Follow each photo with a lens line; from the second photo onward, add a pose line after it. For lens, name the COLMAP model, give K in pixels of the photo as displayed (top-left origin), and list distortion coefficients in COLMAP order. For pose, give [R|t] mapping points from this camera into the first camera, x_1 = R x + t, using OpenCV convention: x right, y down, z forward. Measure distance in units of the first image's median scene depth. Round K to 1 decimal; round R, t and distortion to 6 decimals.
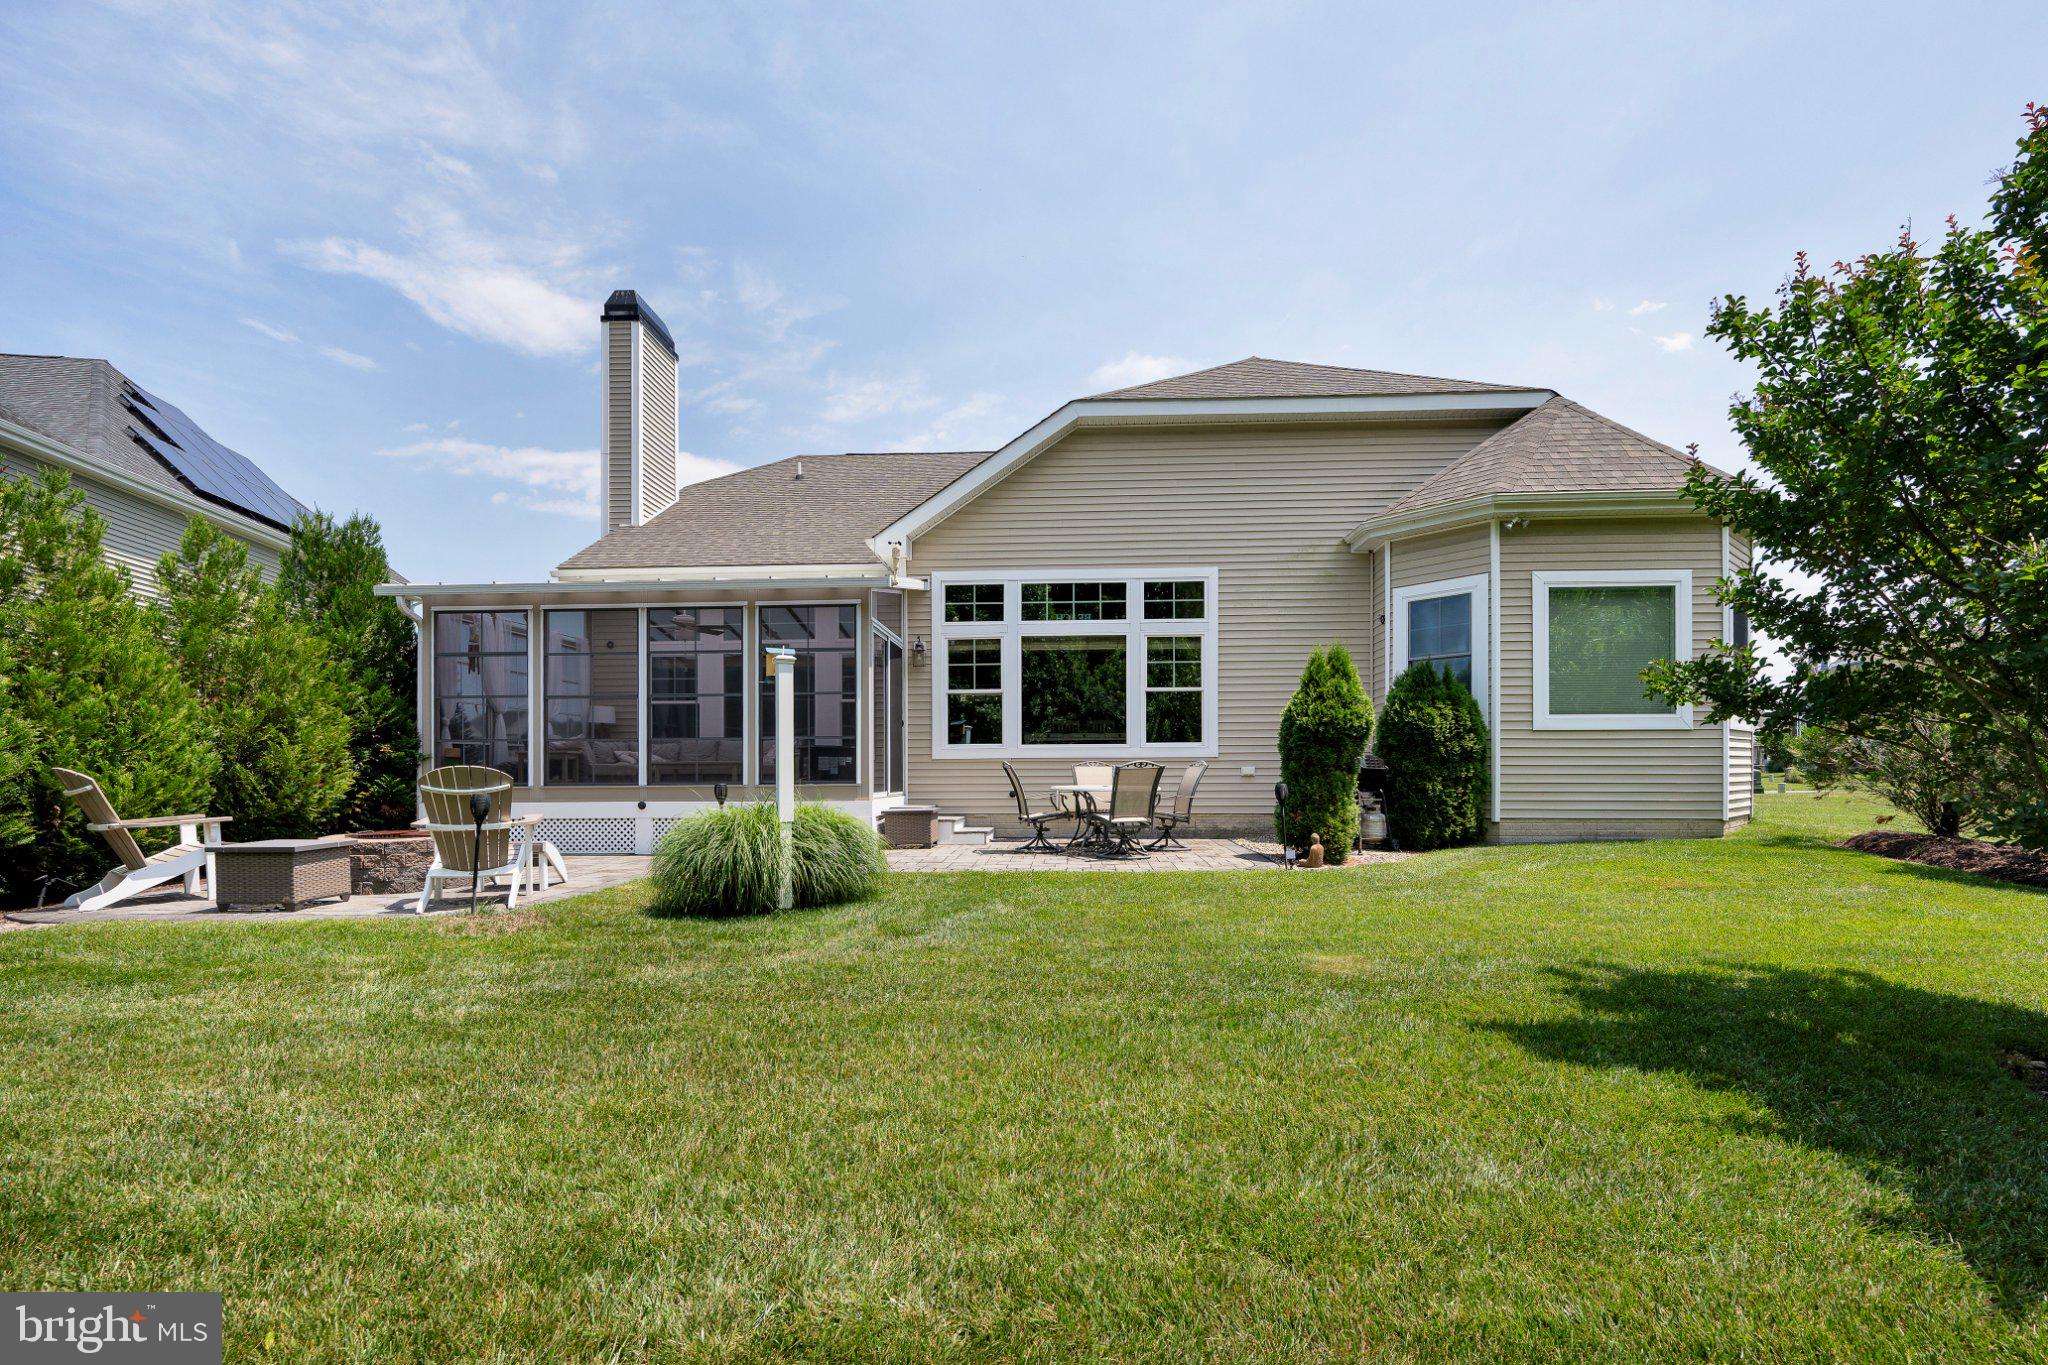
lens RADIAL K [[923.8, 0, 1039.2], [0, 923.8, 759.3], [0, 0, 1]] dist [-0.007569, 0.001621]
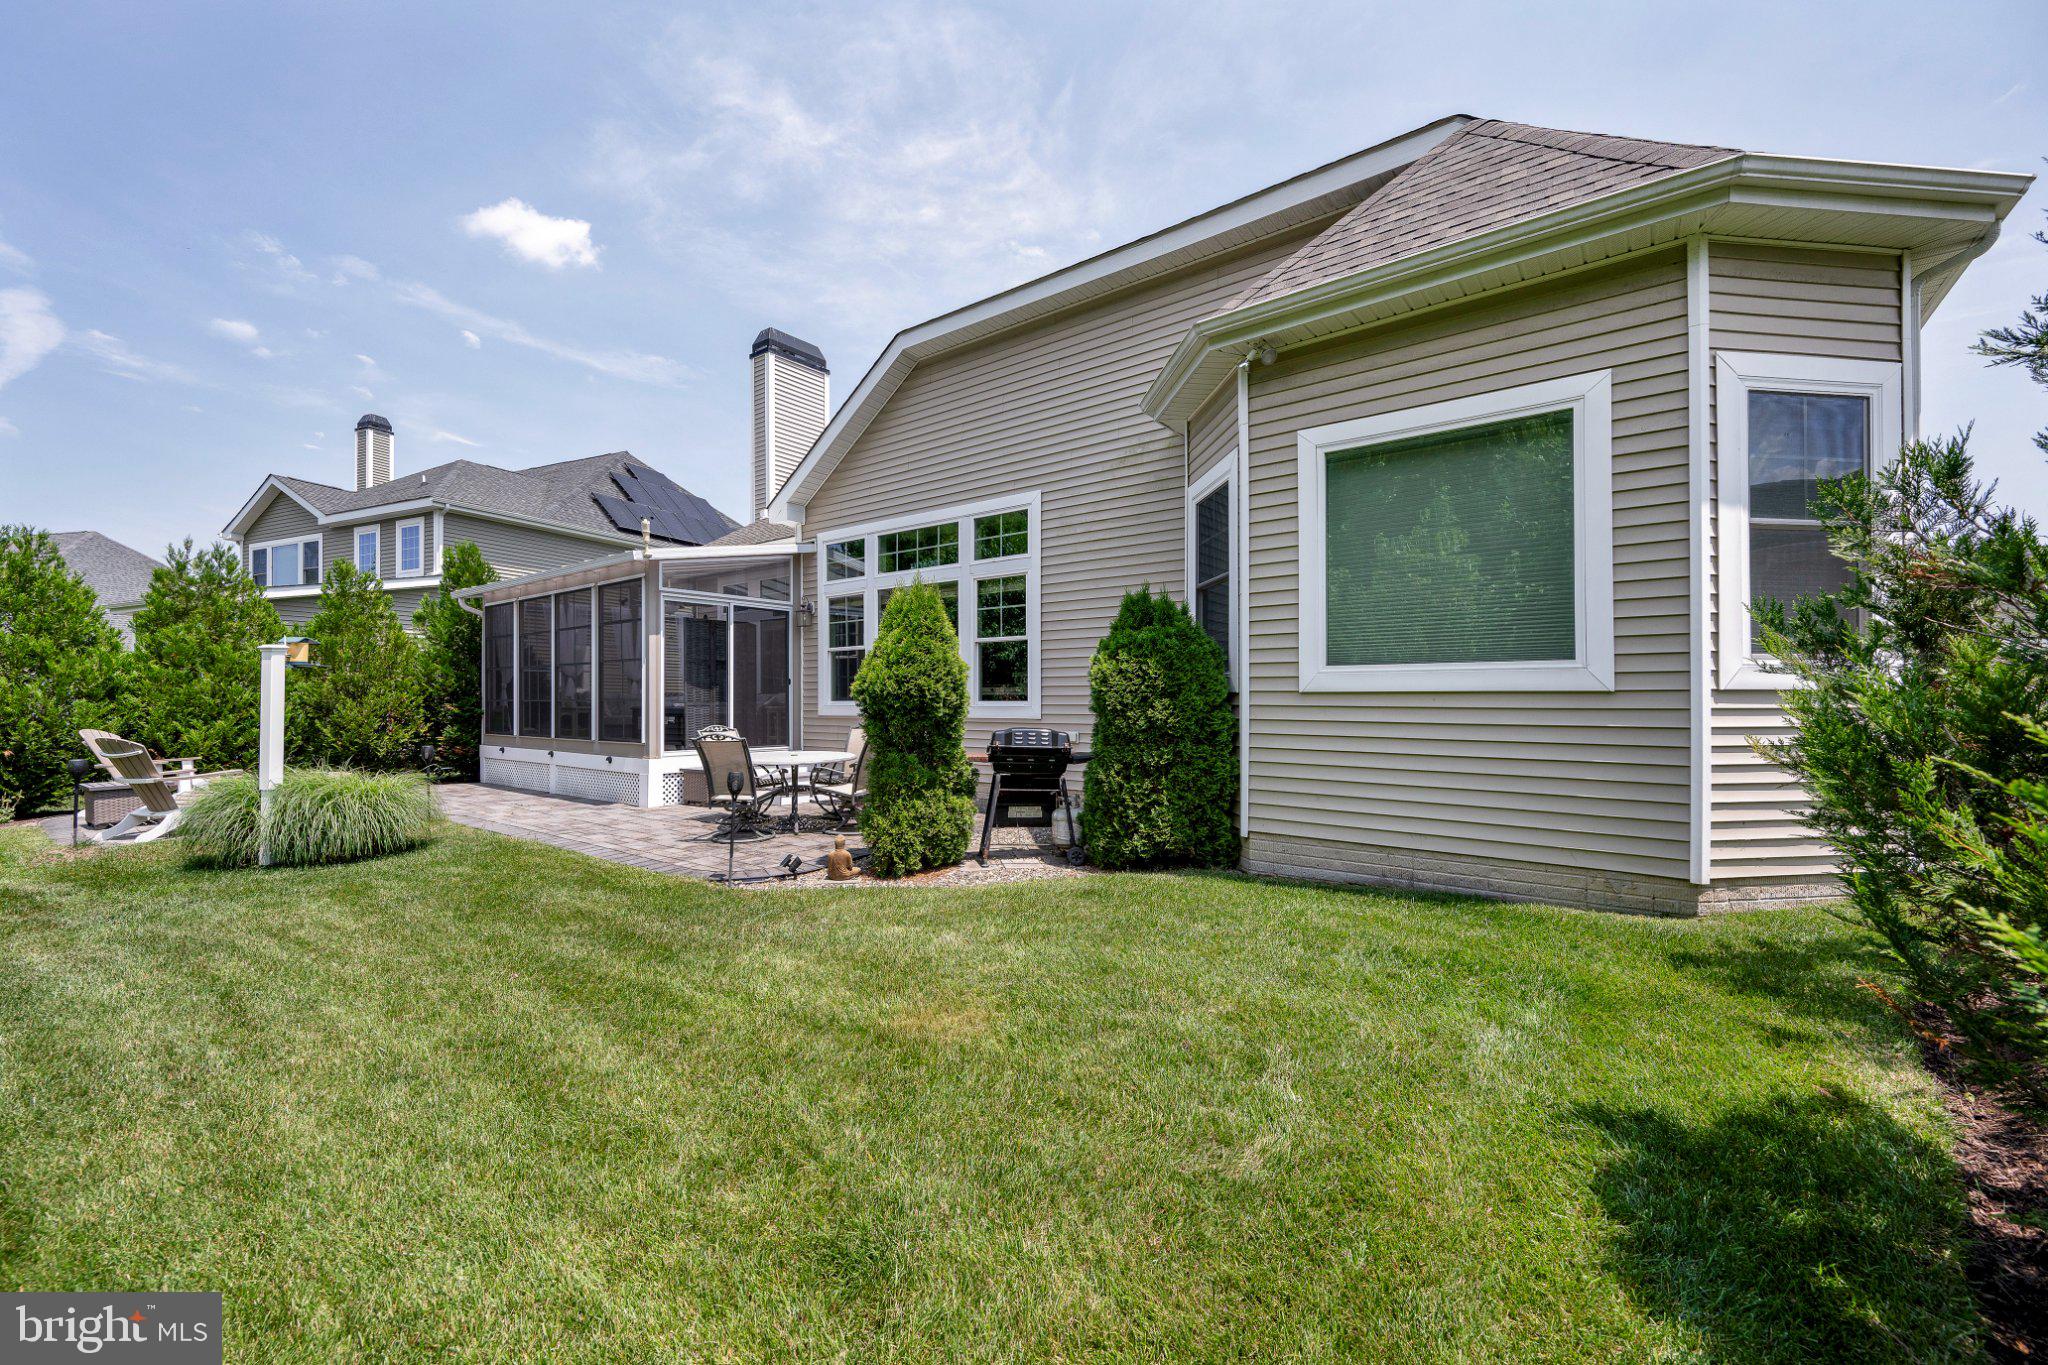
lens RADIAL K [[797.7, 0, 1035.6], [0, 797.7, 680.9], [0, 0, 1]] dist [0.001944, -0.000789]
pose [[0.828648, -0.008098, -0.559712, 0.590080], [0.006014, 0.999966, -0.005565, -0.031897], [0.559738, 0.001245, 0.828669, 0.400448]]
